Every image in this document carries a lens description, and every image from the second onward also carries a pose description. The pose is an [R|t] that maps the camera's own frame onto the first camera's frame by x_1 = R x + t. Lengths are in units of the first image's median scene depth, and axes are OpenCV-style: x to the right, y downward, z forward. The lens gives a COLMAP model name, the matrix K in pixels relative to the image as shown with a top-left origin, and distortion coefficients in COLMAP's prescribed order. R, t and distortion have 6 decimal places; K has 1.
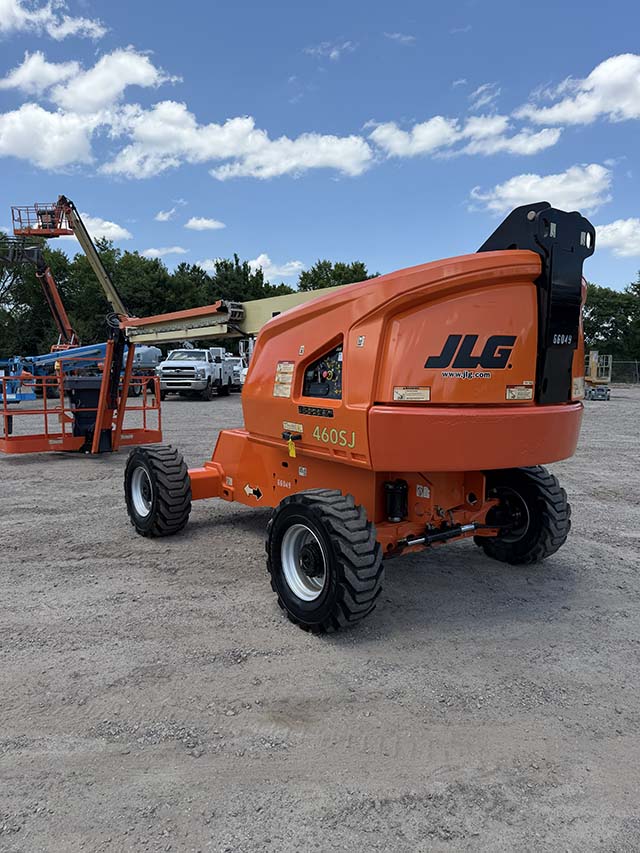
lens RADIAL K [[597.1, 0, 320.0], [0, 597.1, 426.5], [0, 0, 1]] dist [0.044538, -0.002265]
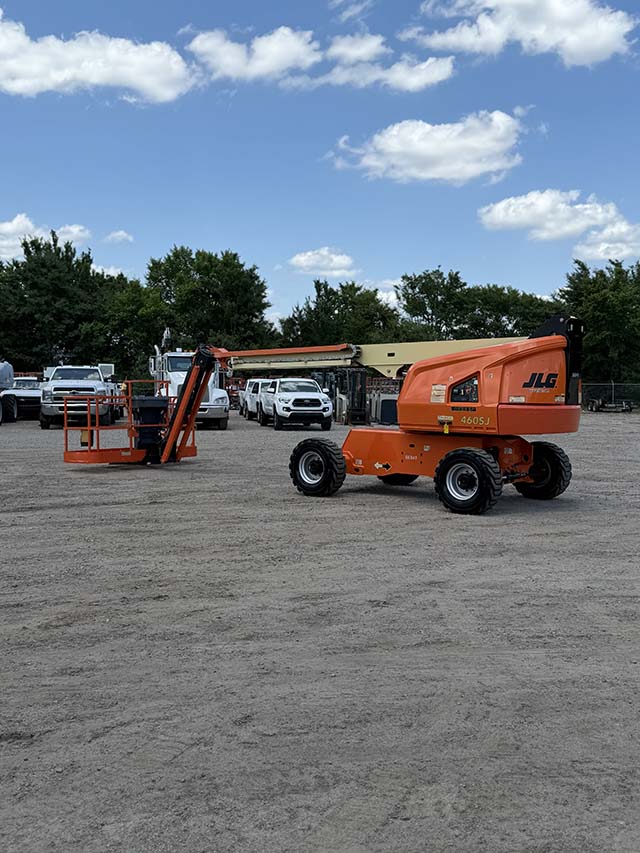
lens RADIAL K [[898.2, 0, 324.3], [0, 898.2, 424.2], [0, 0, 1]] dist [0.111345, -0.009548]
pose [[0.974822, -0.006734, 0.222881, -0.418285], [0.020200, 0.998101, -0.058193, 0.070864], [-0.222066, 0.061230, 0.973107, -0.681030]]
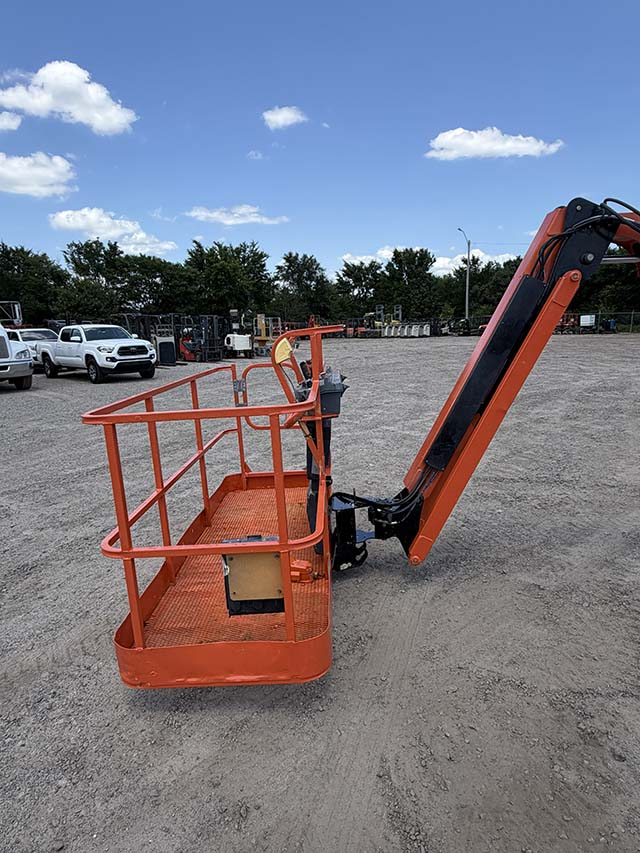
lens RADIAL K [[490.9, 0, 317.5], [0, 490.9, 432.1], [0, 0, 1]] dist [-0.011904, -0.001977]
pose [[0.647082, -0.187947, 0.738891, -0.583049], [0.111450, 0.982047, 0.152195, -0.089234], [-0.754230, -0.016134, 0.656412, 0.768276]]
